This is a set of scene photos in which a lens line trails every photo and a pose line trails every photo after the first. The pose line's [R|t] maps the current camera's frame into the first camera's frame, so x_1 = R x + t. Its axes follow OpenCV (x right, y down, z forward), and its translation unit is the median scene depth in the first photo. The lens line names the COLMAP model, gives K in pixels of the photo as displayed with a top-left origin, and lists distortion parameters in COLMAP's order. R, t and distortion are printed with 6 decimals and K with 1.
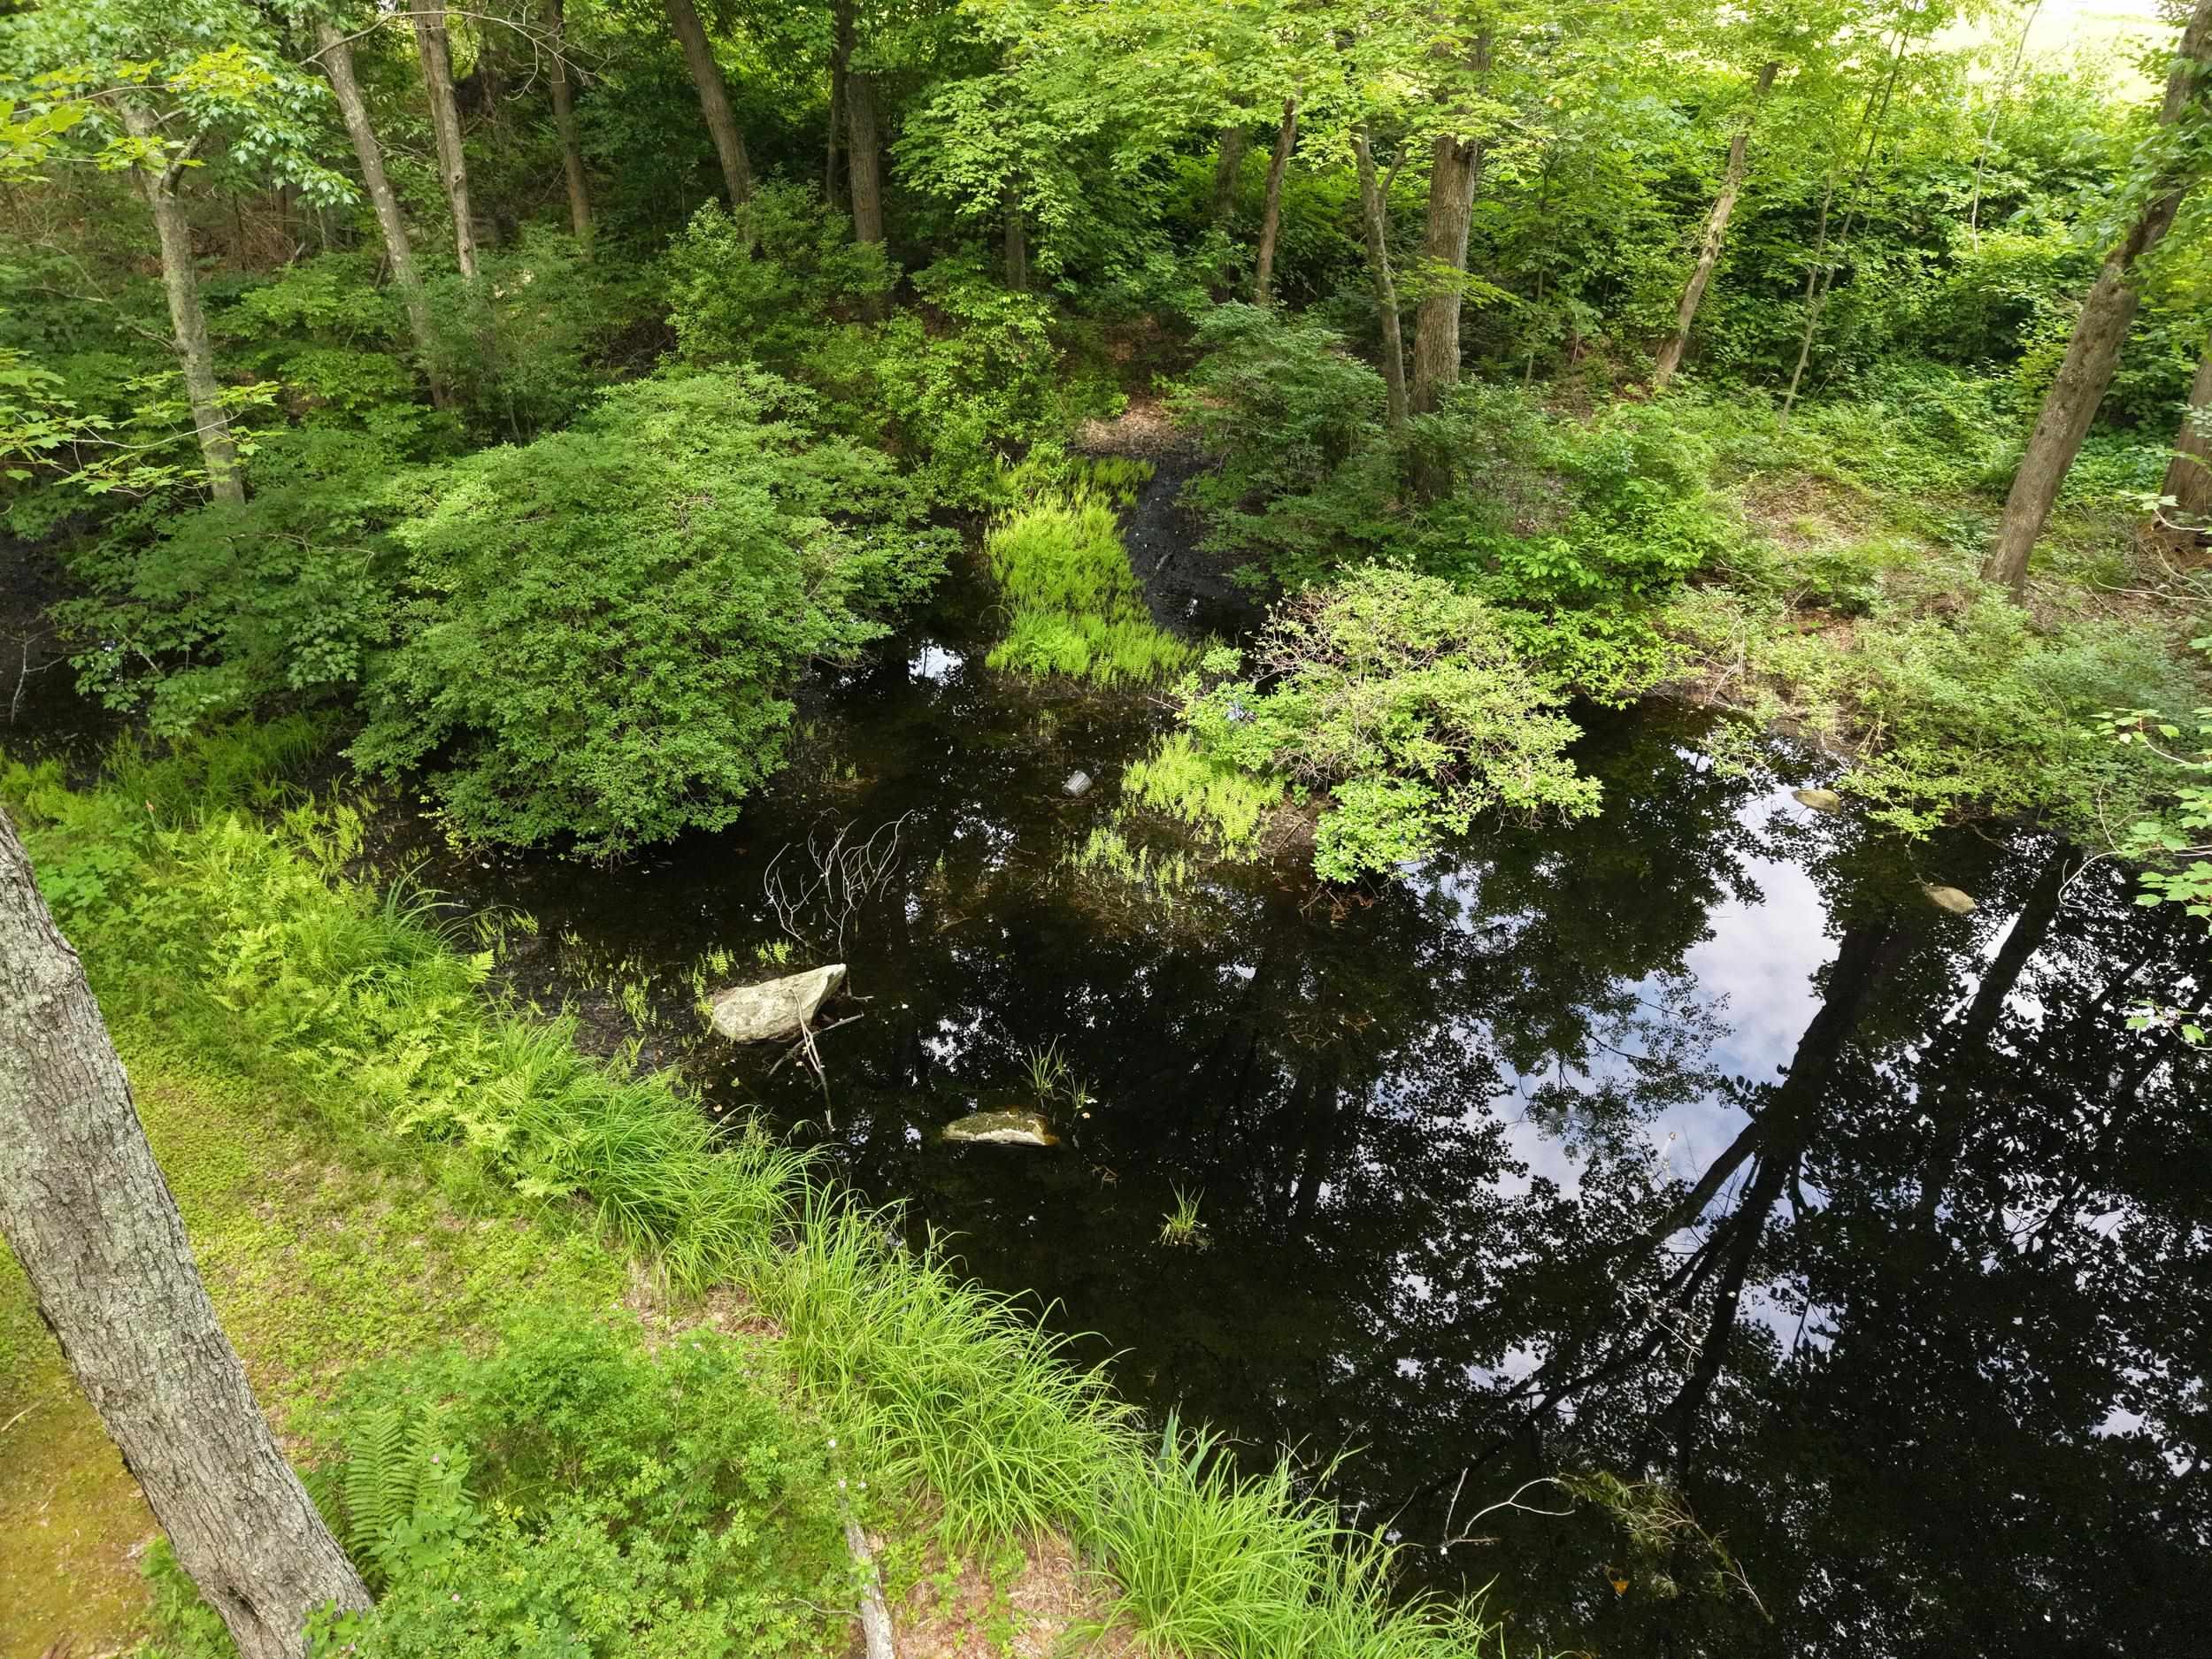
lens RADIAL K [[1564.3, 0, 1153.6], [0, 1564.3, 737.6], [0, 0, 1]] dist [0.113715, -0.232962]
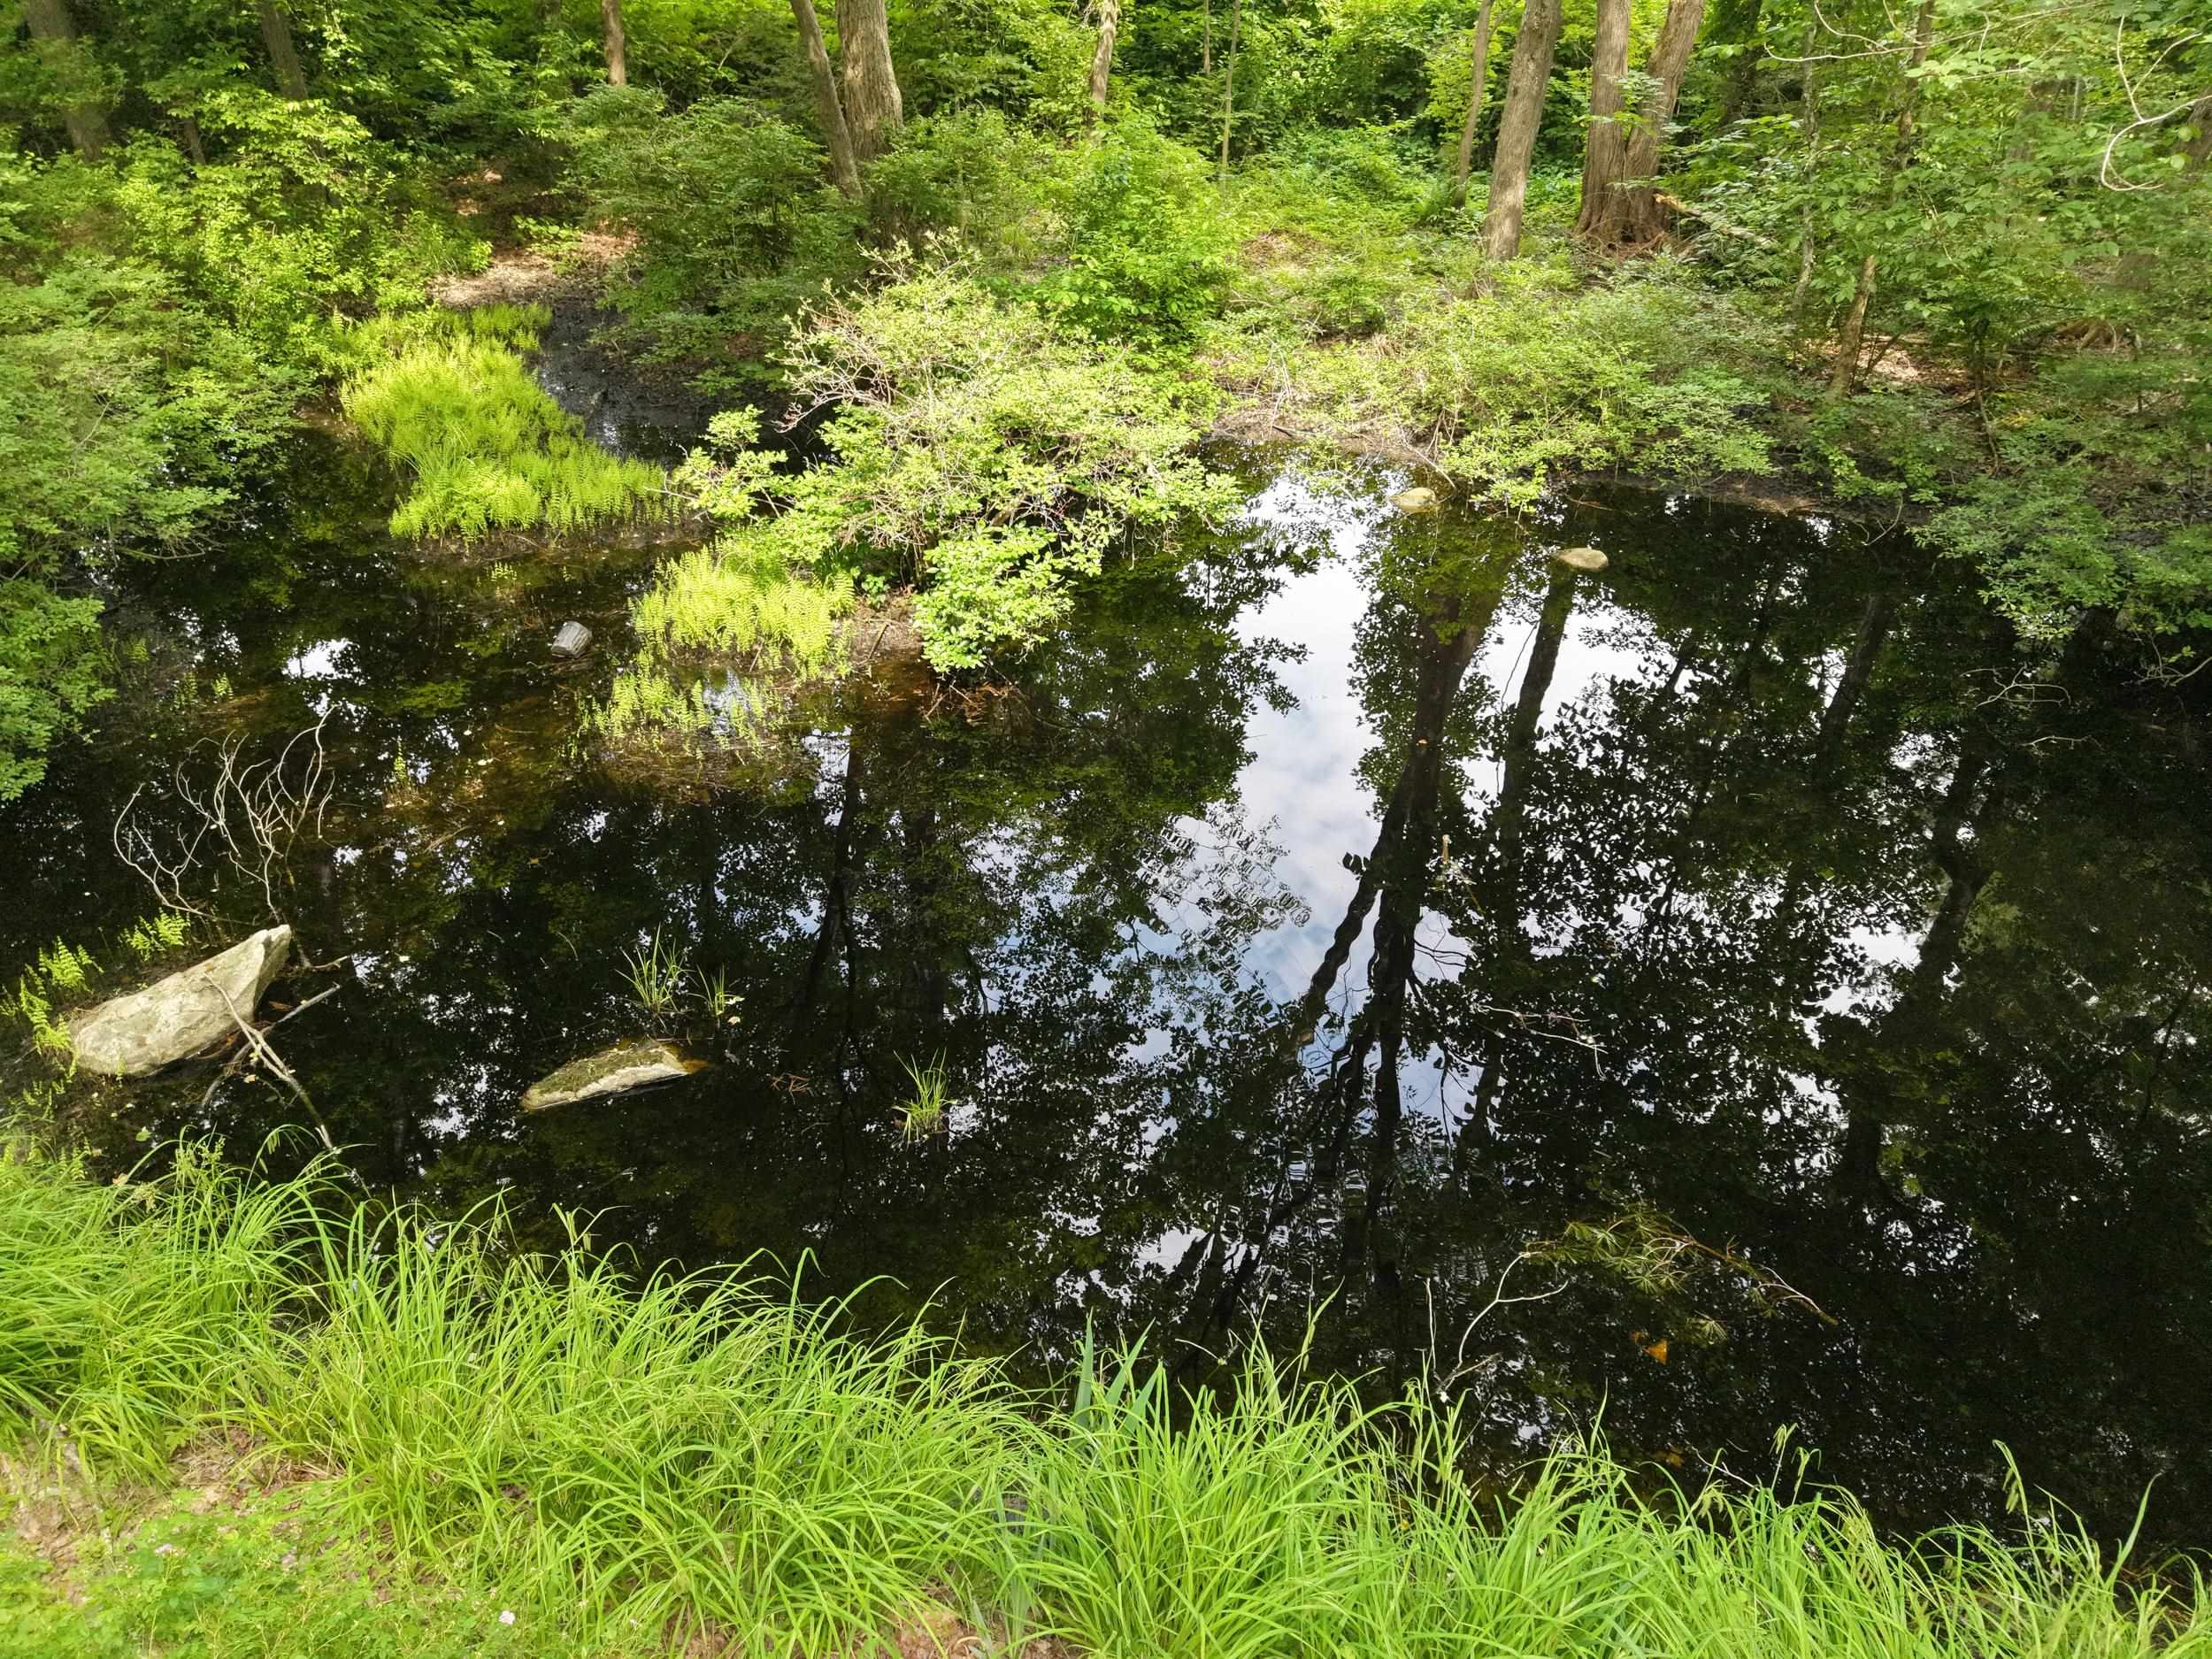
lens RADIAL K [[1489.4, 0, 1109.5], [0, 1489.4, 791.2], [0, 0, 1]] dist [0.016376, -0.032659]
pose [[0.912538, -0.239006, 0.331888, -0.070411], [0.231754, 0.970803, 0.061899, 0.117220], [-0.336992, 0.020431, 0.941286, 0.278252]]
